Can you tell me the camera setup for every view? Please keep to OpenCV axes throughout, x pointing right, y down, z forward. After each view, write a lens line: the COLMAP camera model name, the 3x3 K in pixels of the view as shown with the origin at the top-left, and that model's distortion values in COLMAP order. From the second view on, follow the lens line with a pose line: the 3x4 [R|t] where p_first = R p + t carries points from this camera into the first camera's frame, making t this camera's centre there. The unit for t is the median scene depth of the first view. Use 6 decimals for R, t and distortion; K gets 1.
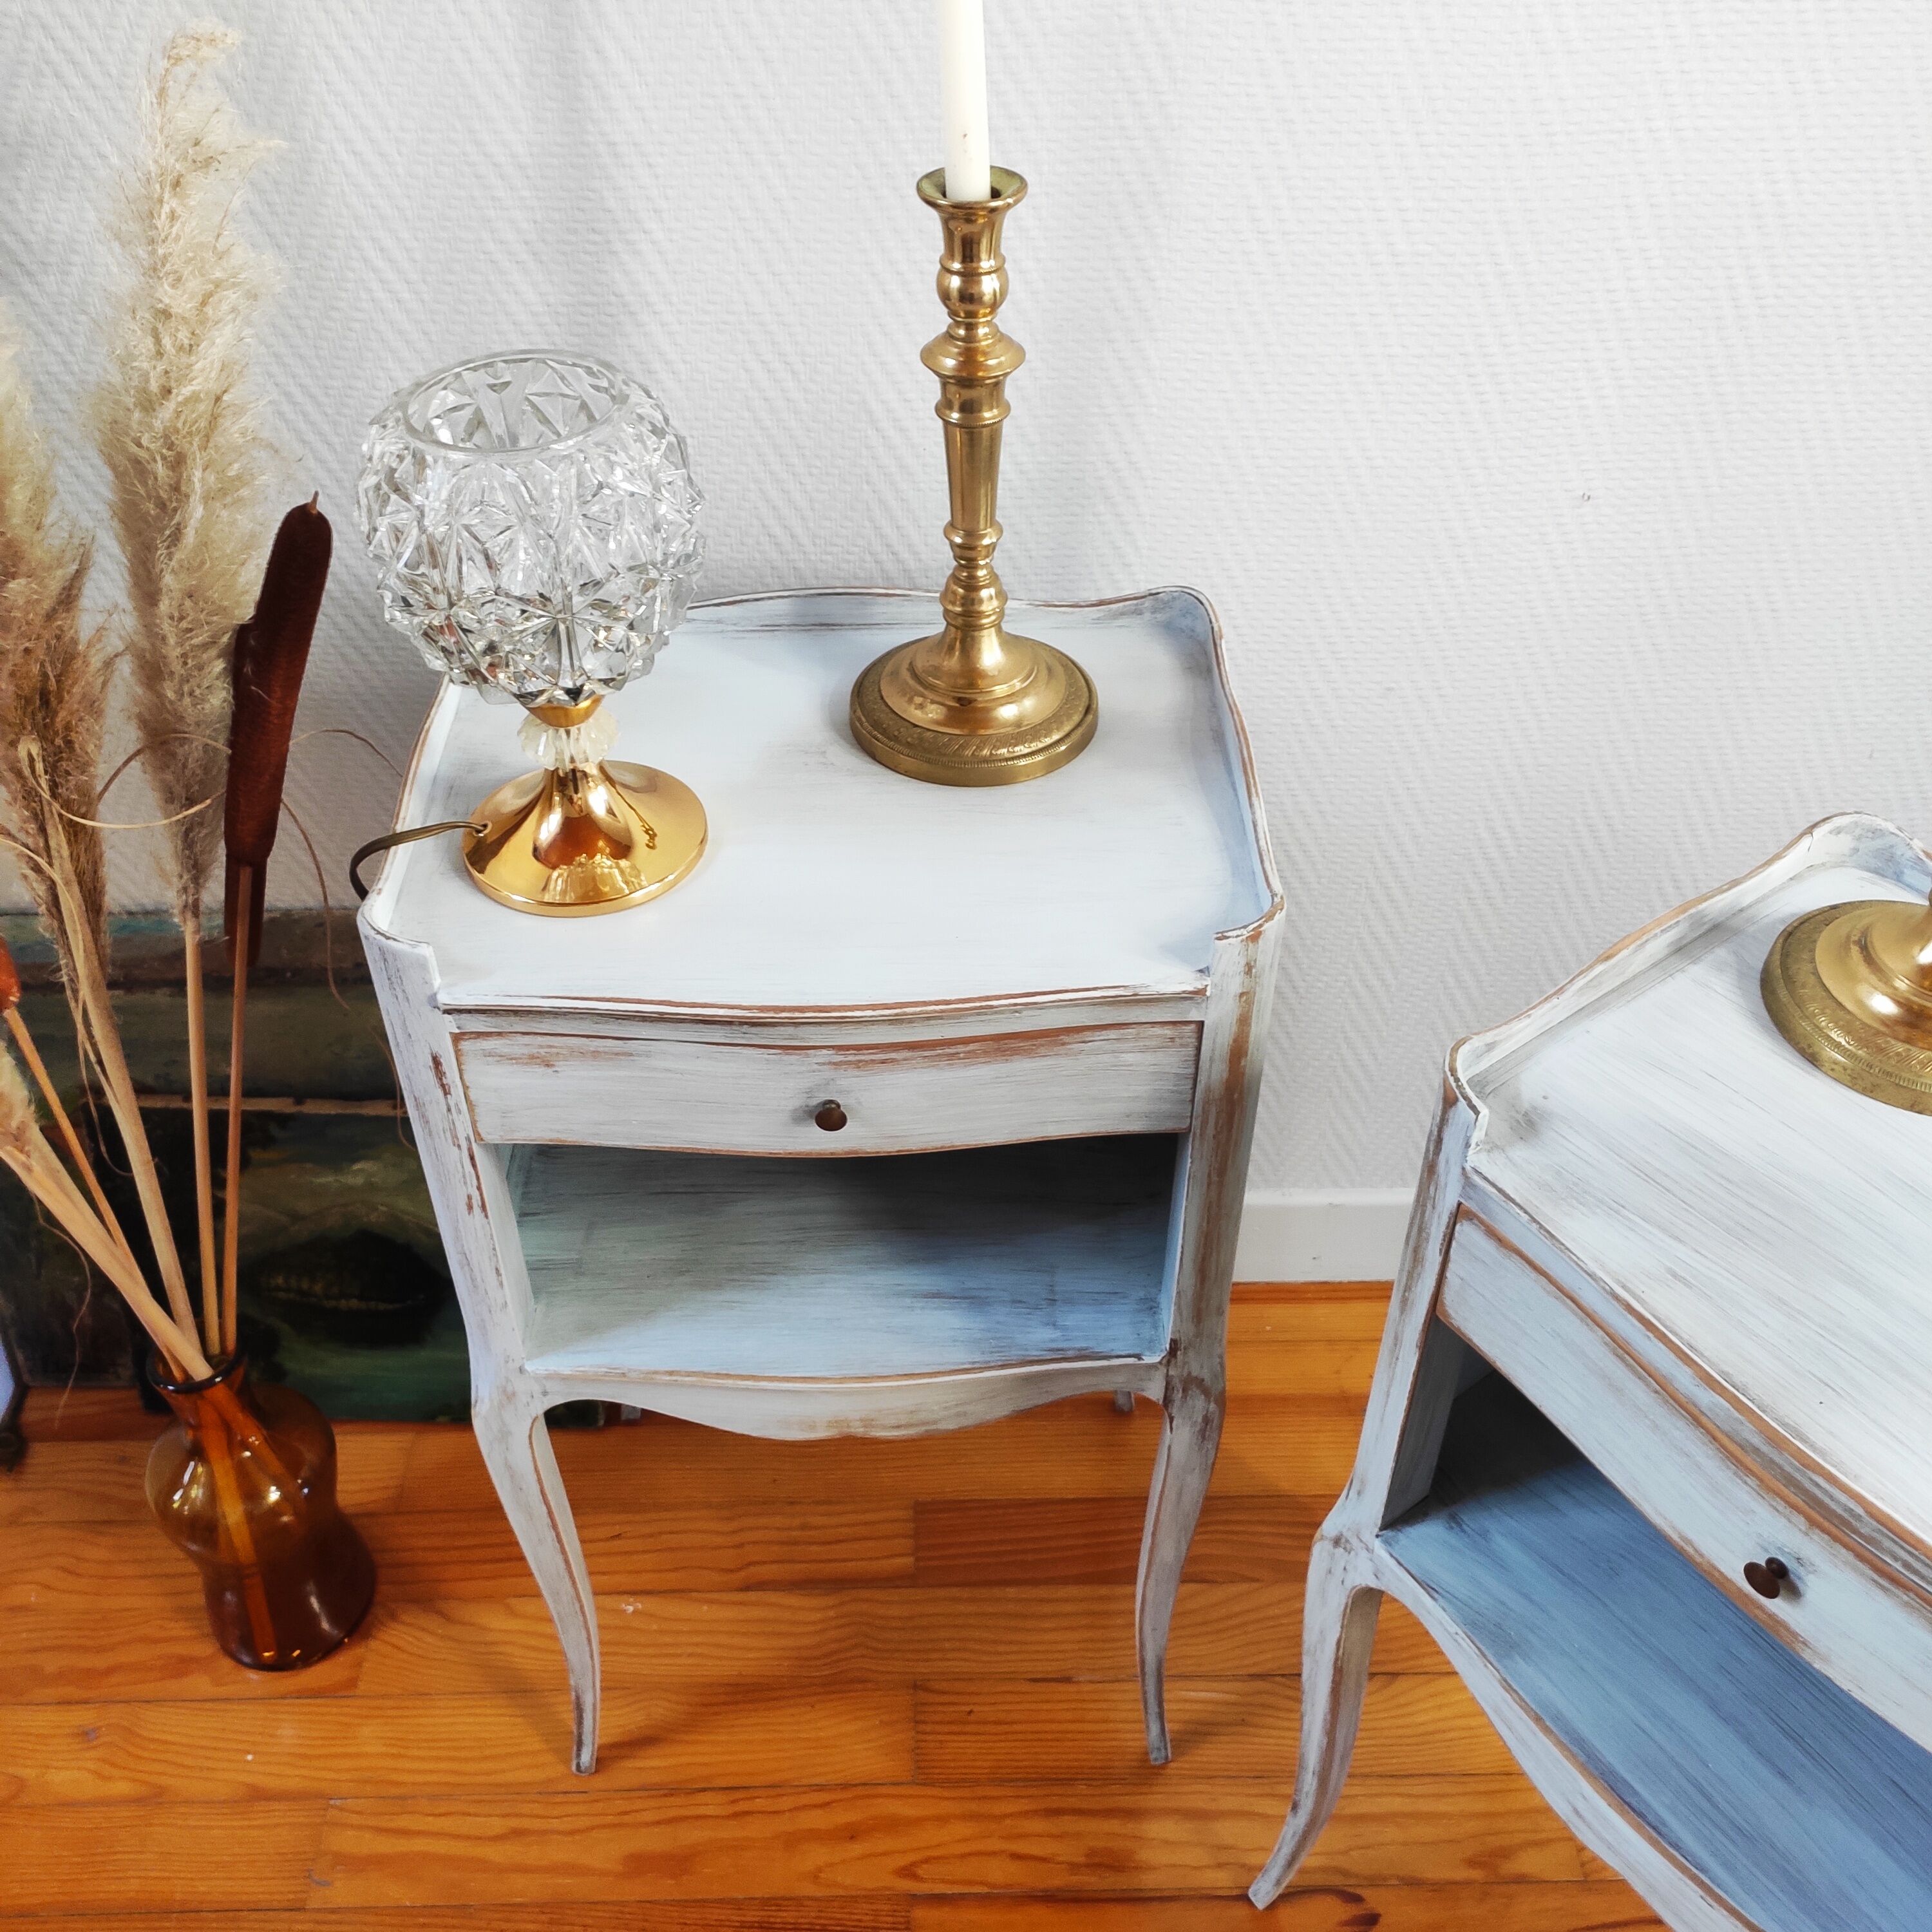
lens RADIAL K [[1934.7, 0, 980.4], [0, 1934.7, 962.2], [0, 0, 1]] dist [0.041902, 0.000000]
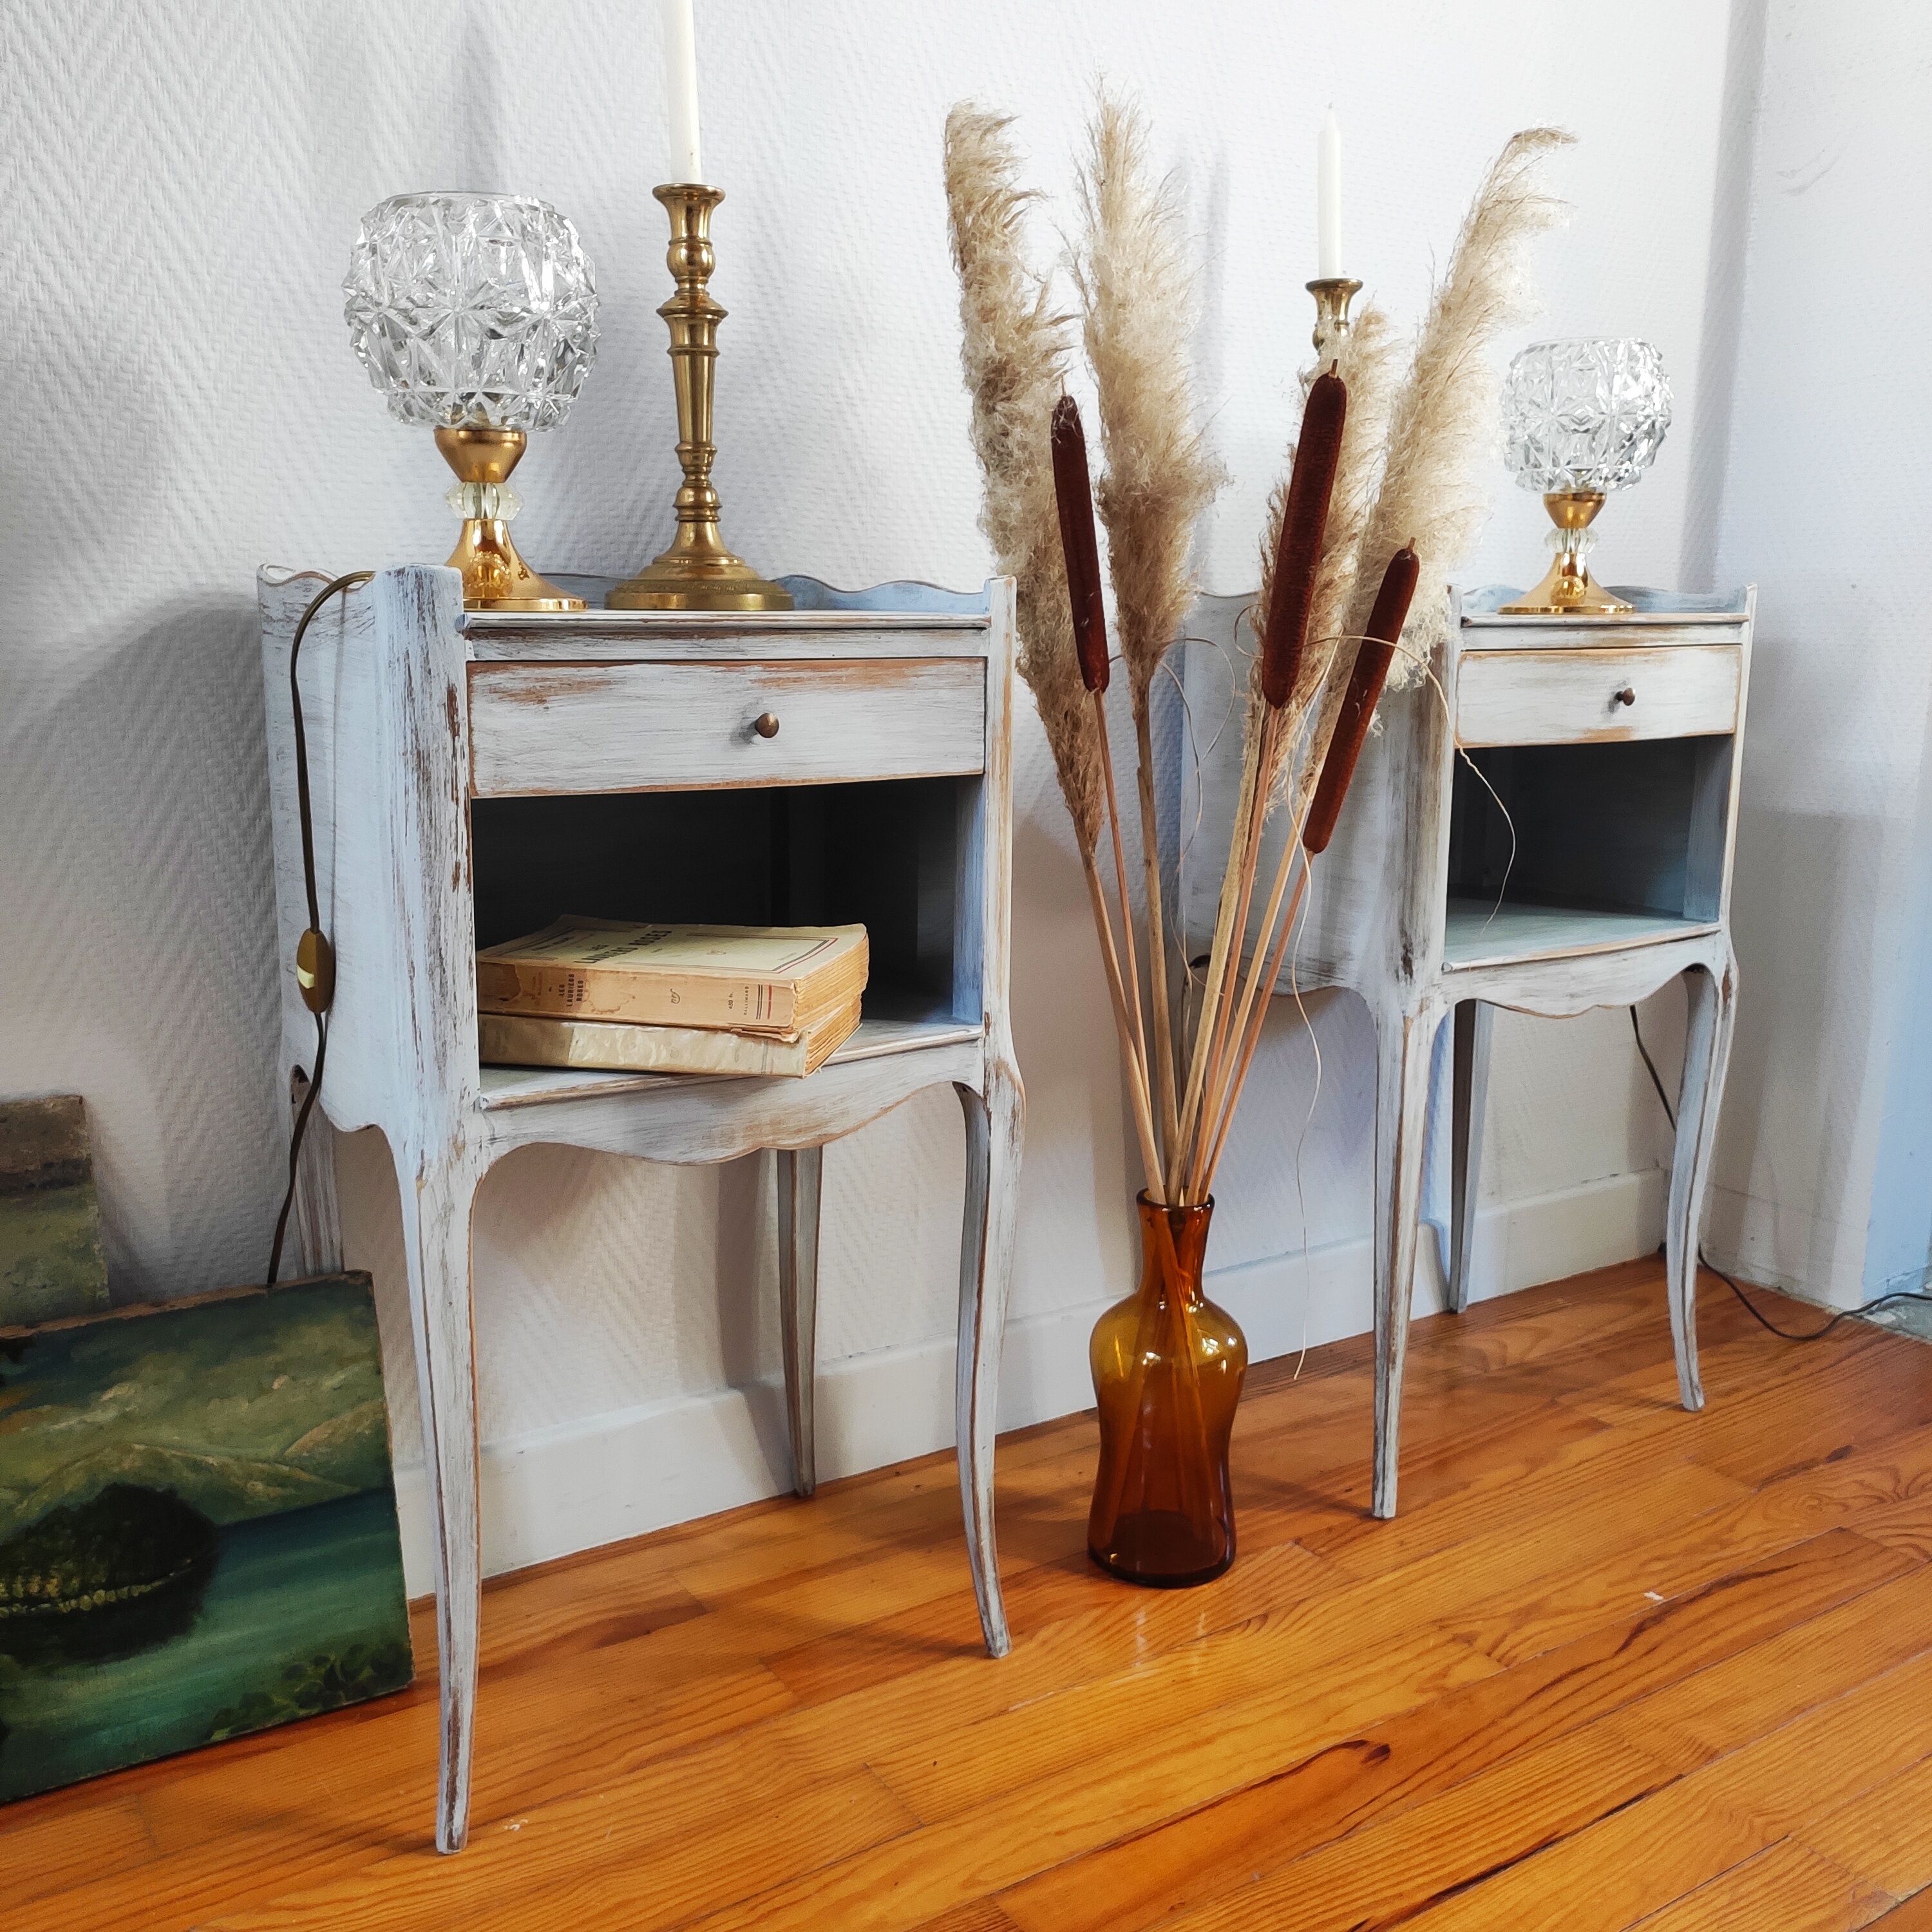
lens RADIAL K [[1934.7, 0, 981.4], [0, 1934.7, 949.7], [0, 0, 1]] dist [0.041902, 0.000000]
pose [[0.845872, -0.094795, 0.524895, -0.613457], [0.346142, 0.846275, -0.404975, 0.737758], [-0.405816, 0.524245, 0.748652, 0.059201]]
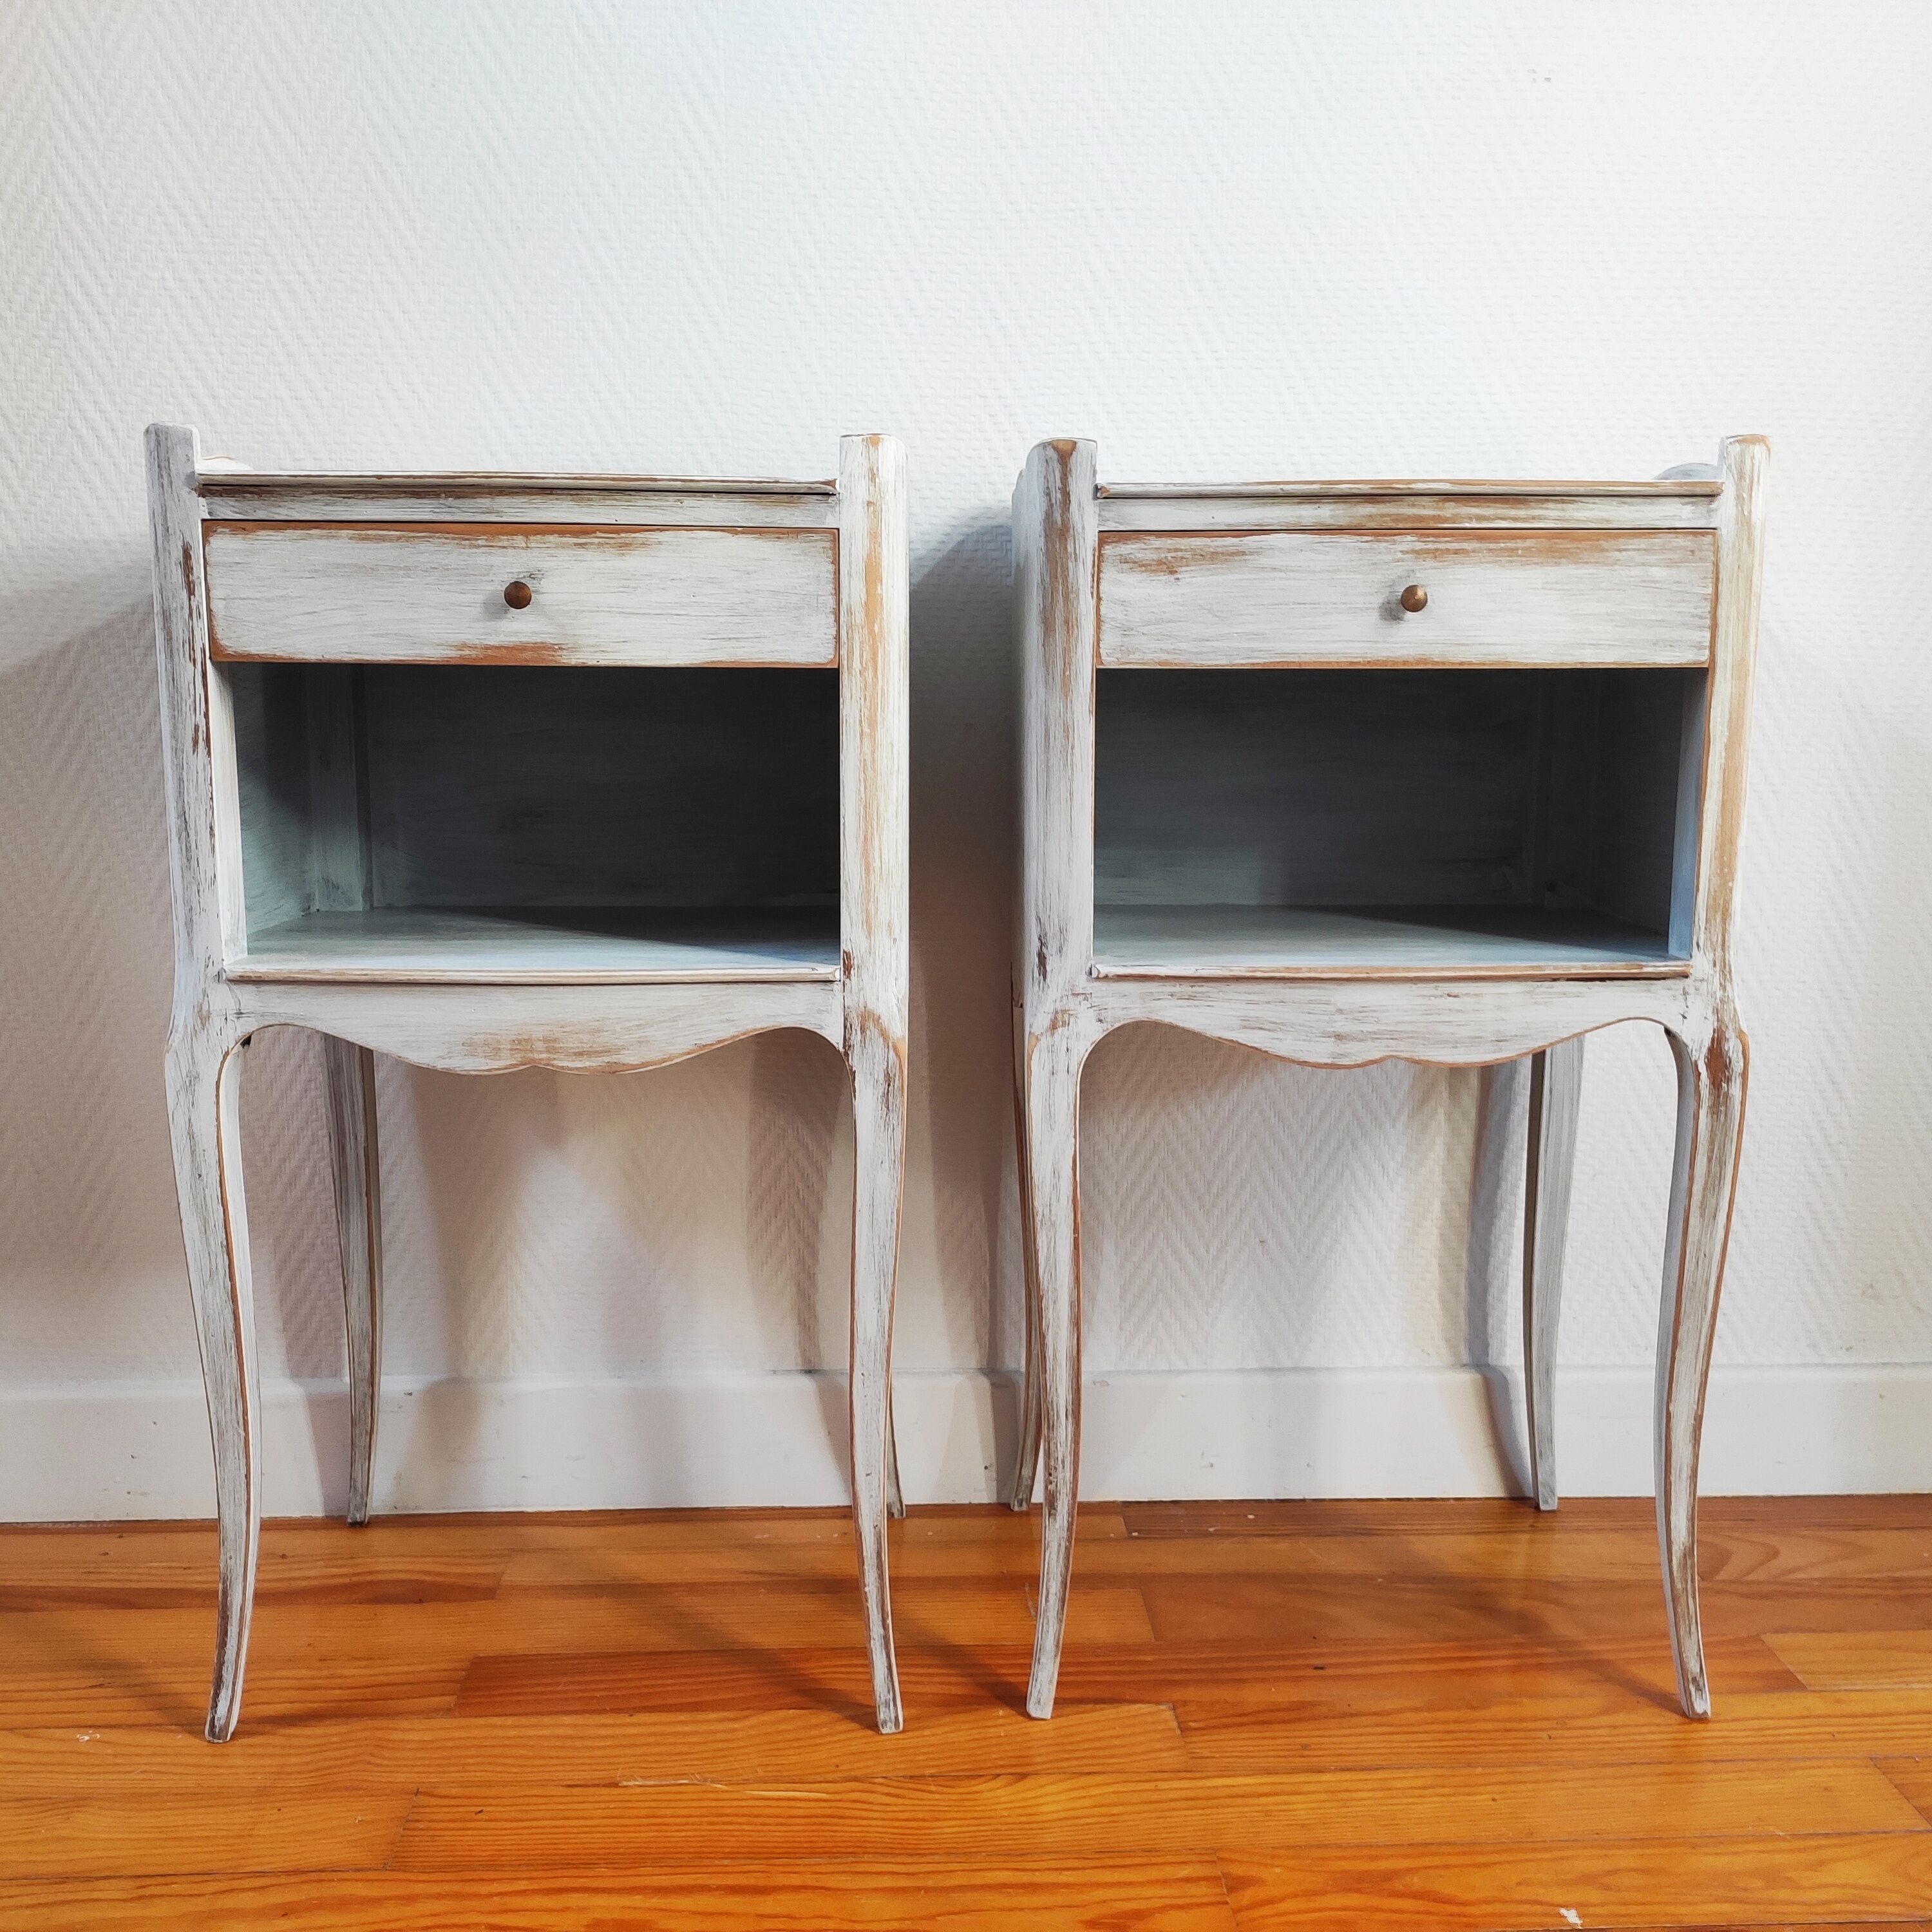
lens RADIAL K [[1934.7, 0, 968.4], [0, 1934.7, 968.3], [0, 0, 1]] dist [0.041902, 0.000000]
pose [[0.999993, -0.001753, 0.003155, 0.181750], [0.003178, 0.841839, -0.539719, 0.861650], [-0.001710, 0.539726, 0.841839, 0.130002]]
